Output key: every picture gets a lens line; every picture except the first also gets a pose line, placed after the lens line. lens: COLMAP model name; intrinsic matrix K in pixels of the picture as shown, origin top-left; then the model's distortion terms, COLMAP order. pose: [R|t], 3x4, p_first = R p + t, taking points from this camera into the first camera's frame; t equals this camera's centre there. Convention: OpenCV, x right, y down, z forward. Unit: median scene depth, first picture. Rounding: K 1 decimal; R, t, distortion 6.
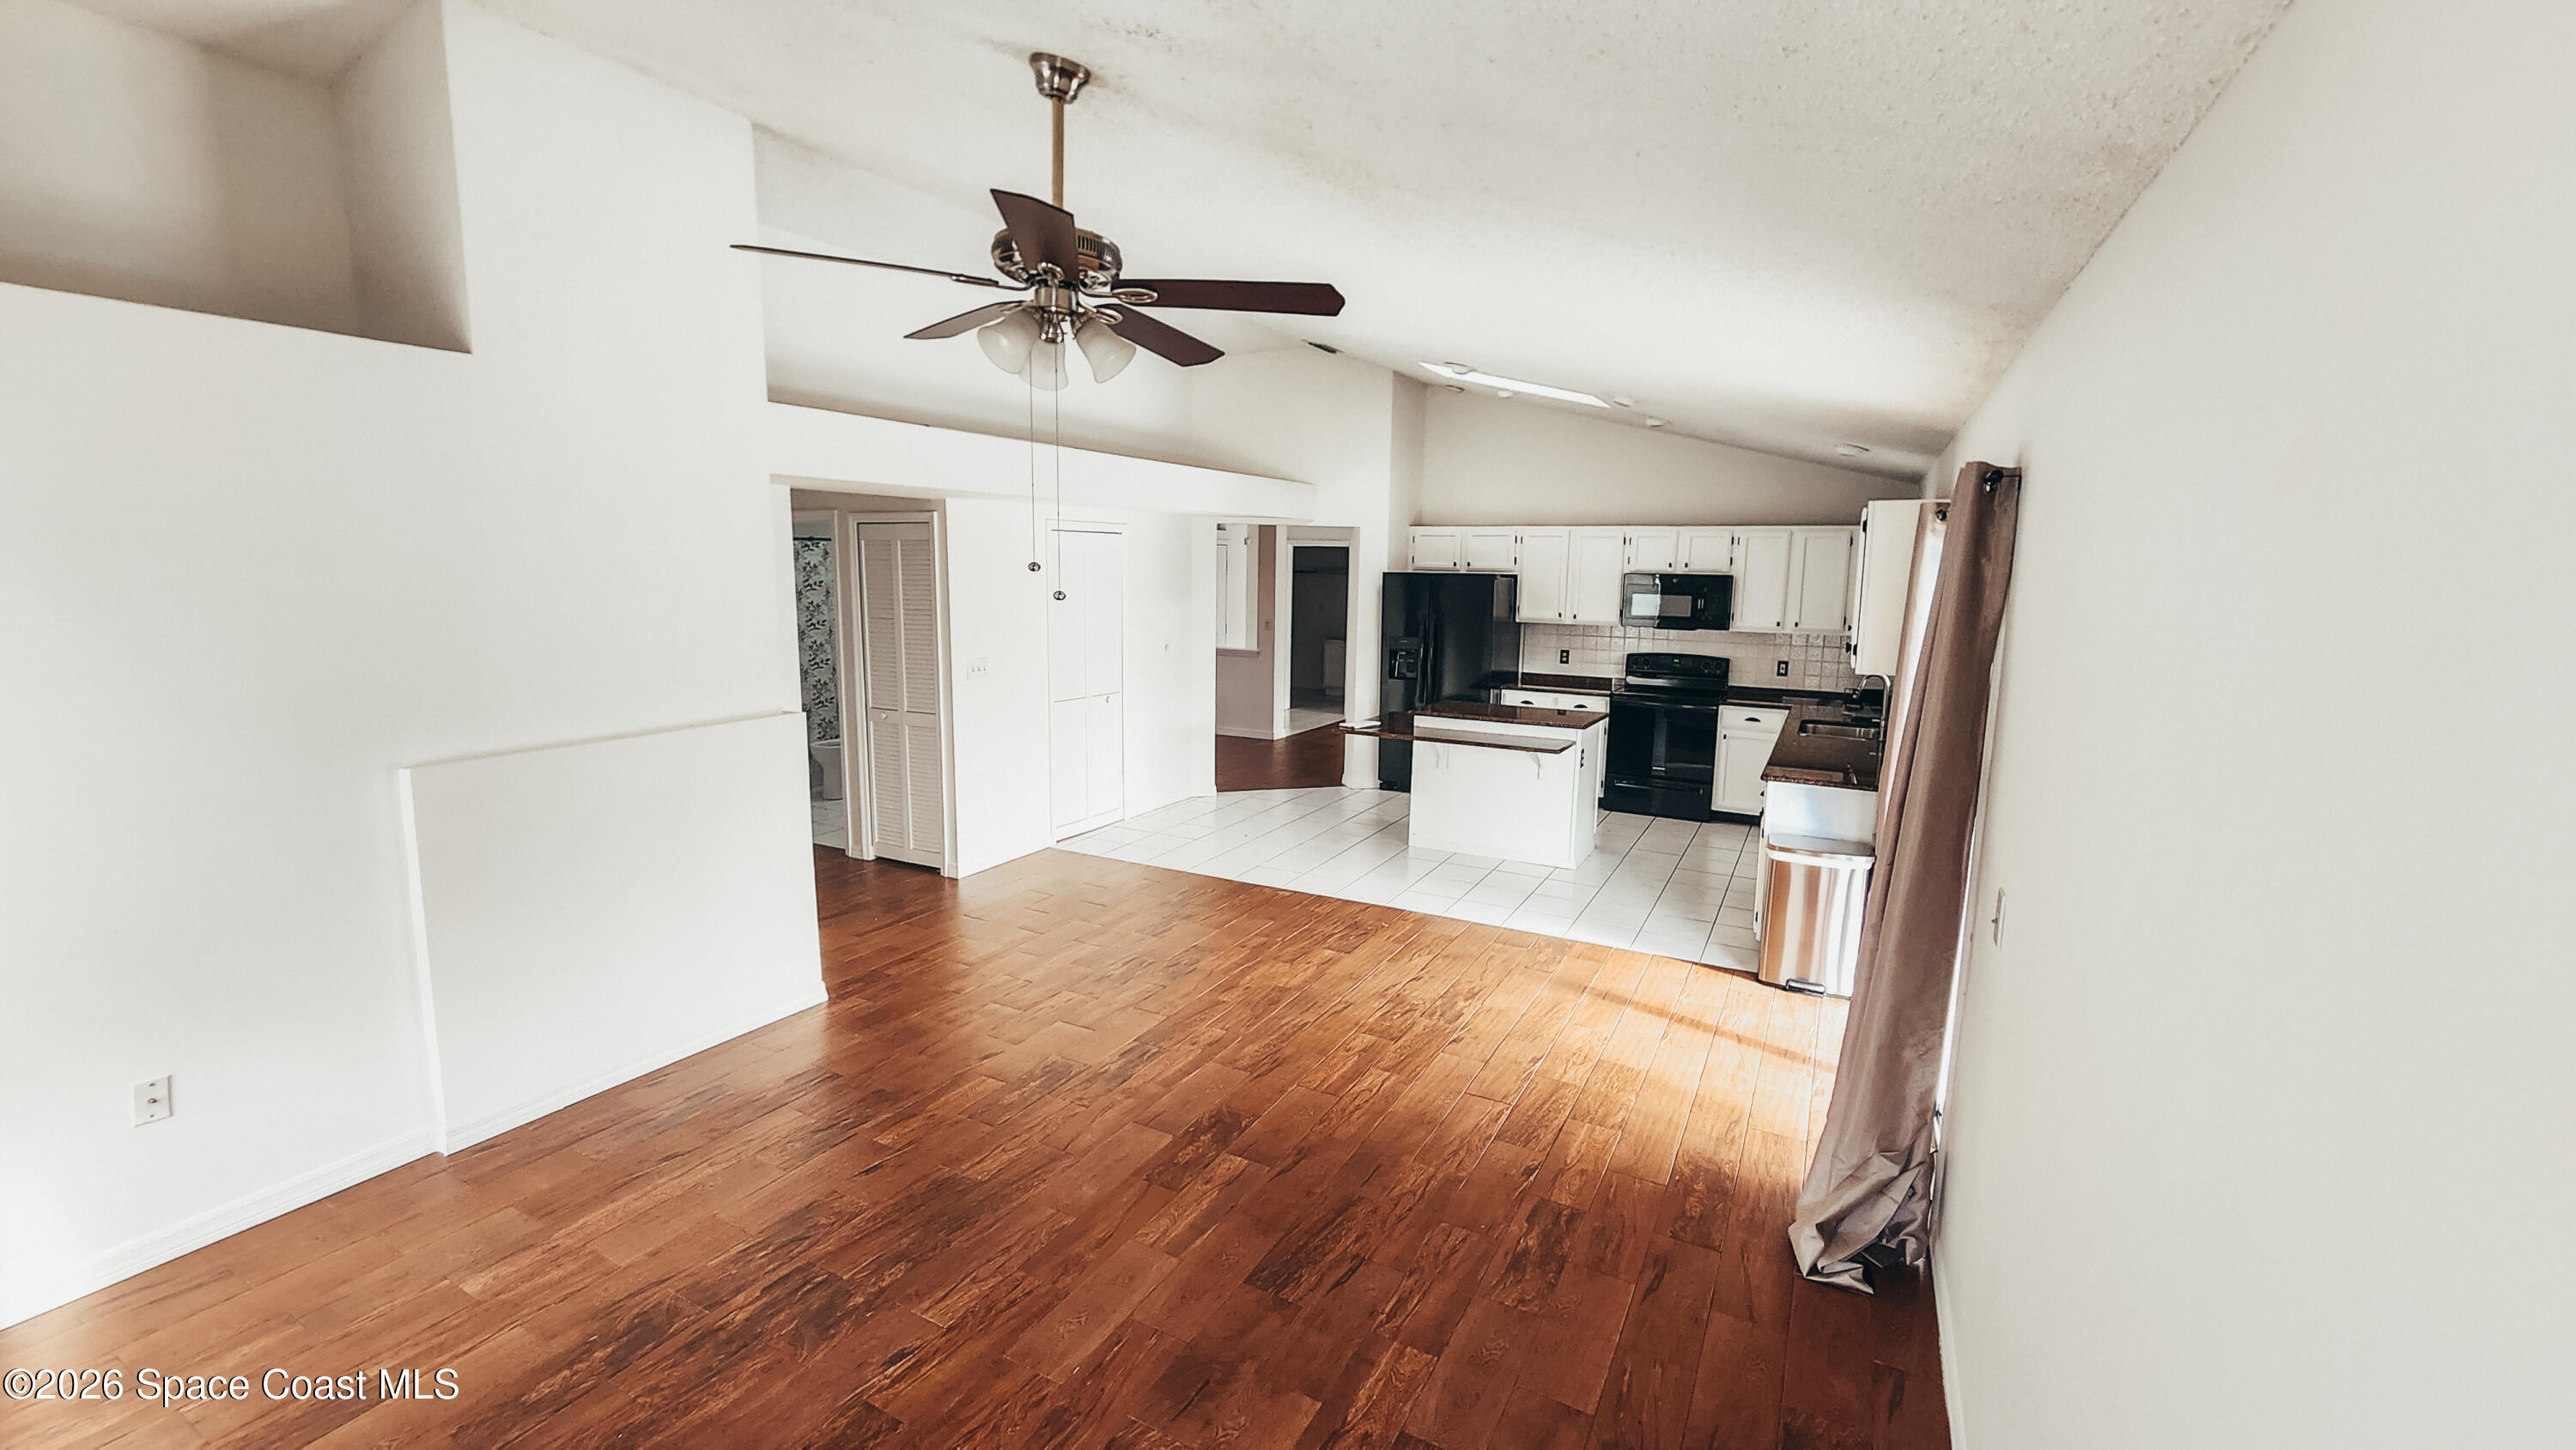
lens RADIAL K [[1066.5, 0, 1270.3], [0, 1066.5, 705.9], [0, 0, 1]] dist [-0.002913, 0.001050]
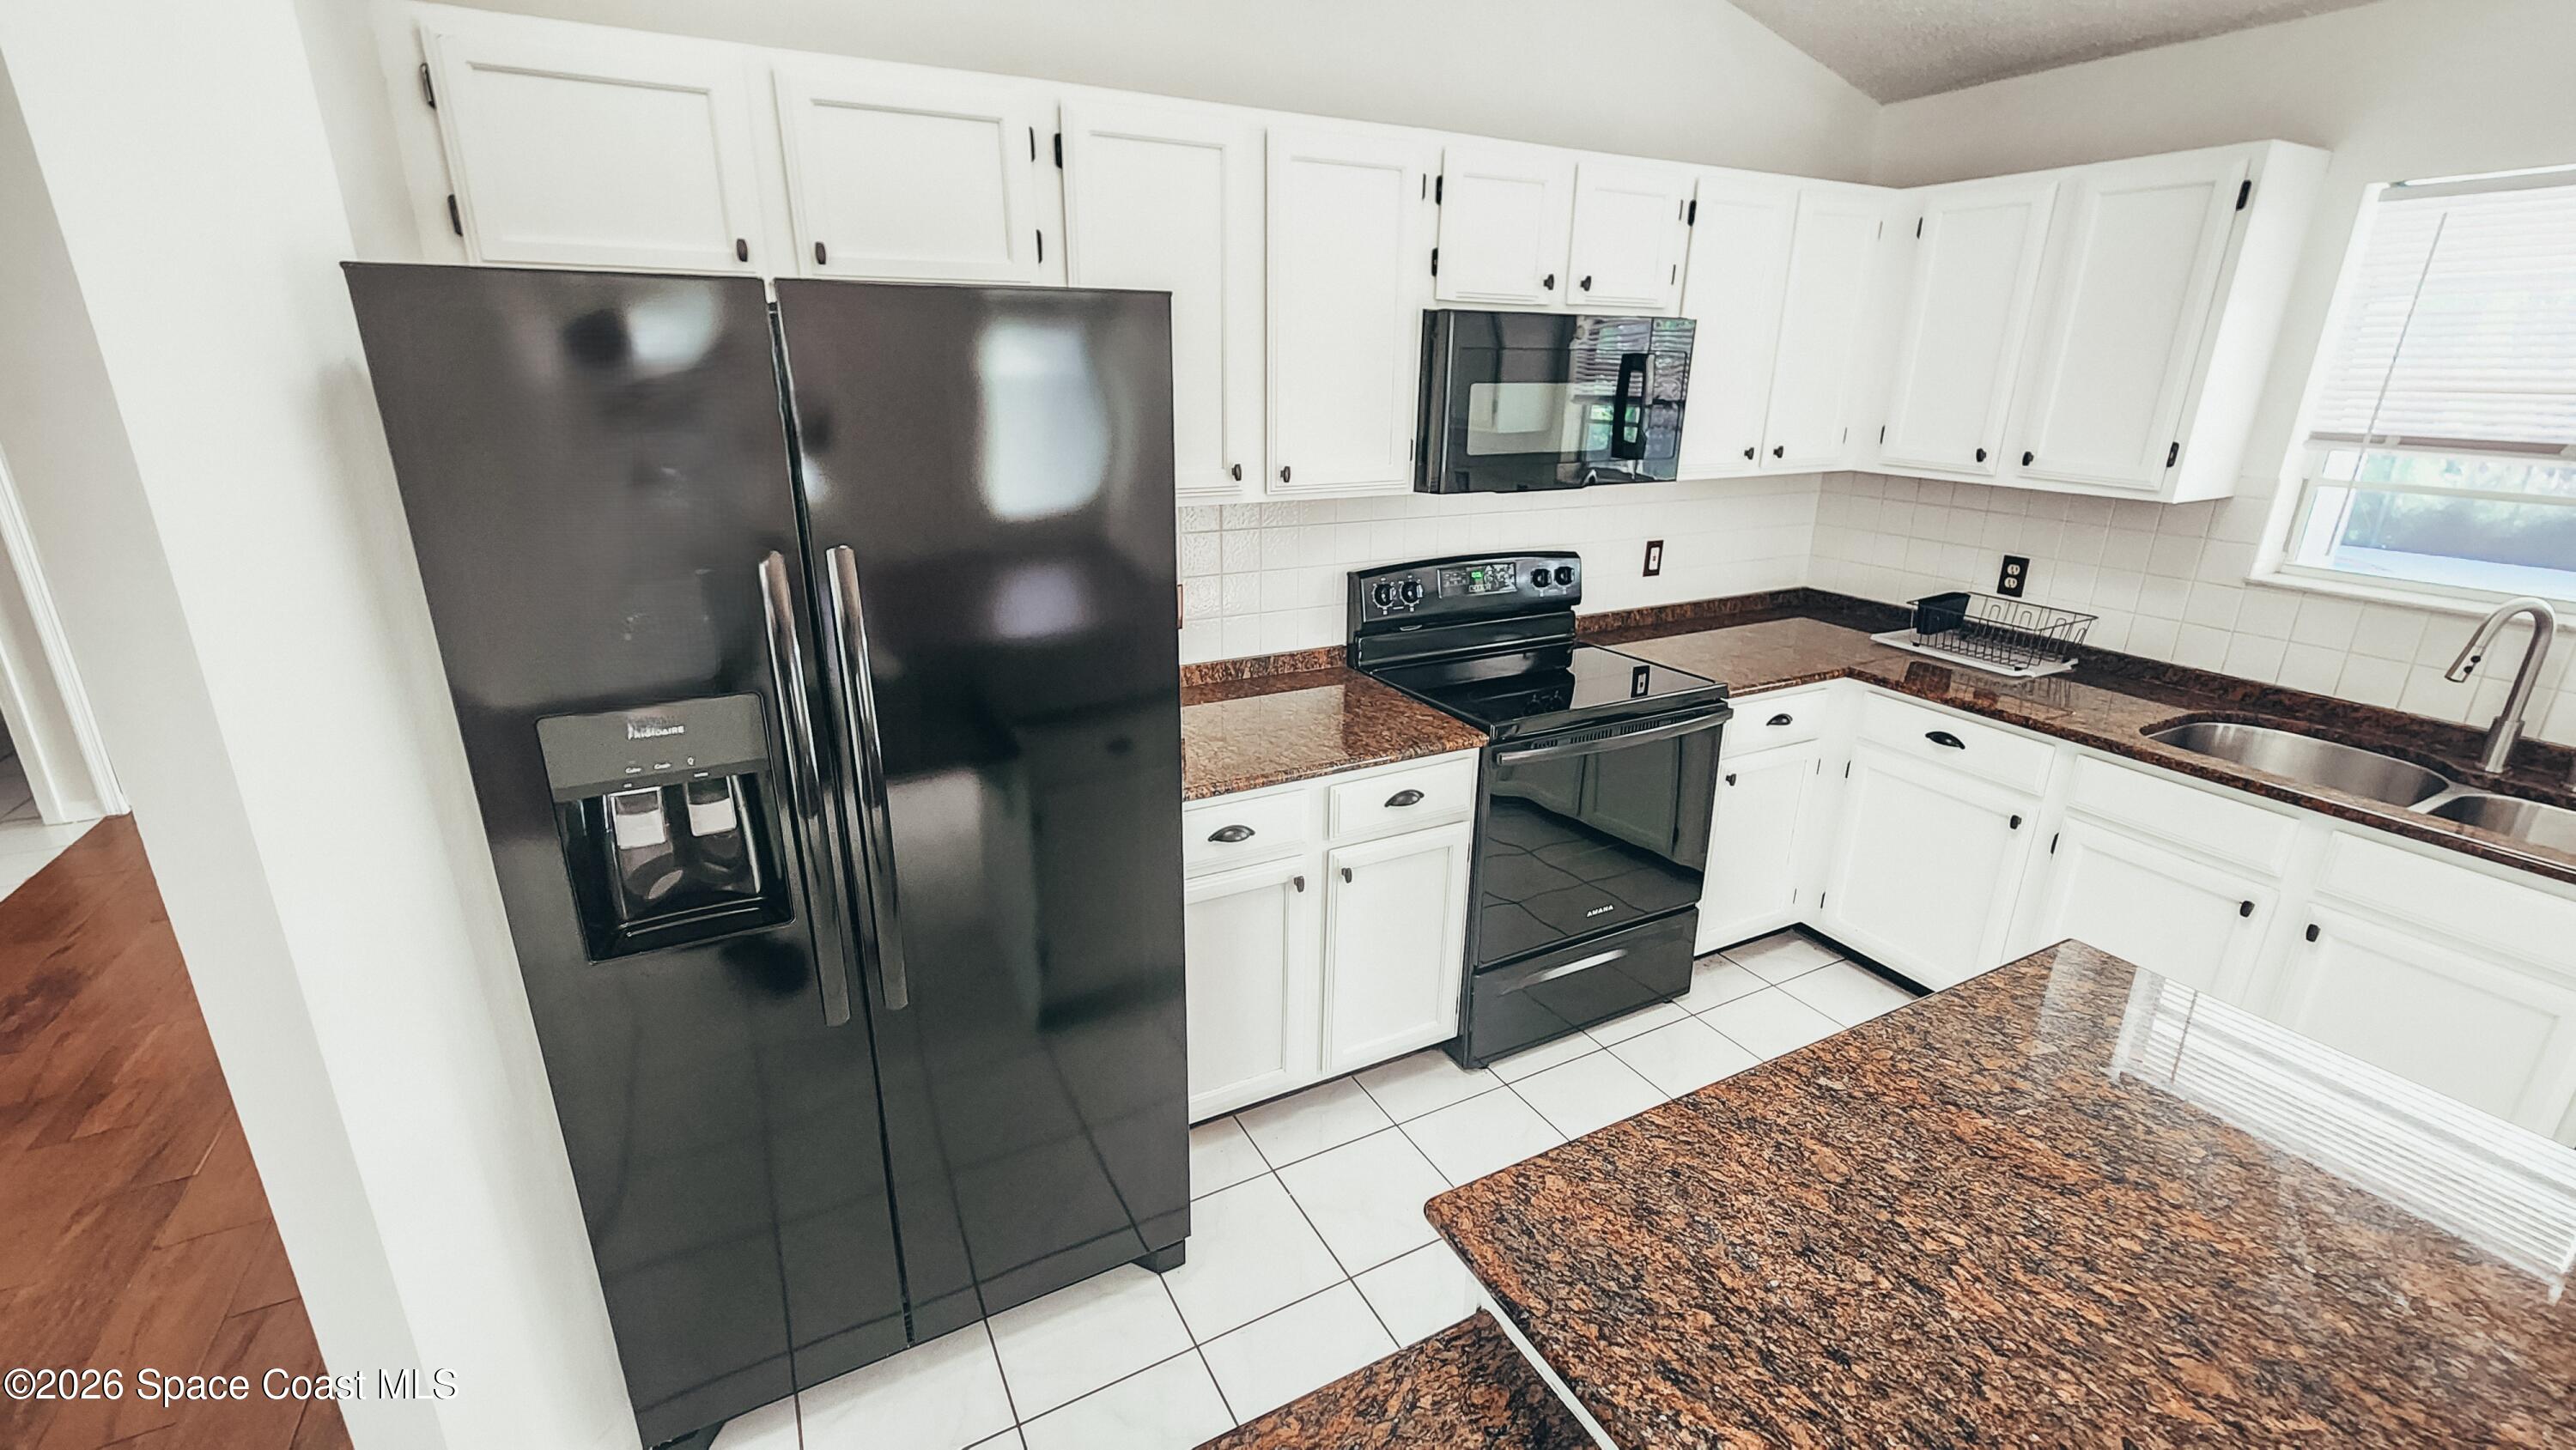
lens RADIAL K [[1066.5, 0, 1277.2], [0, 1066.5, 720.0], [0, 0, 1]] dist [-0.002913, 0.001050]
pose [[0.553411, -0.274977, 0.786209, 0.059788], [0.109440, 0.959754, 0.258640, -0.107096], [-0.825687, -0.057091, 0.561232, 0.960303]]
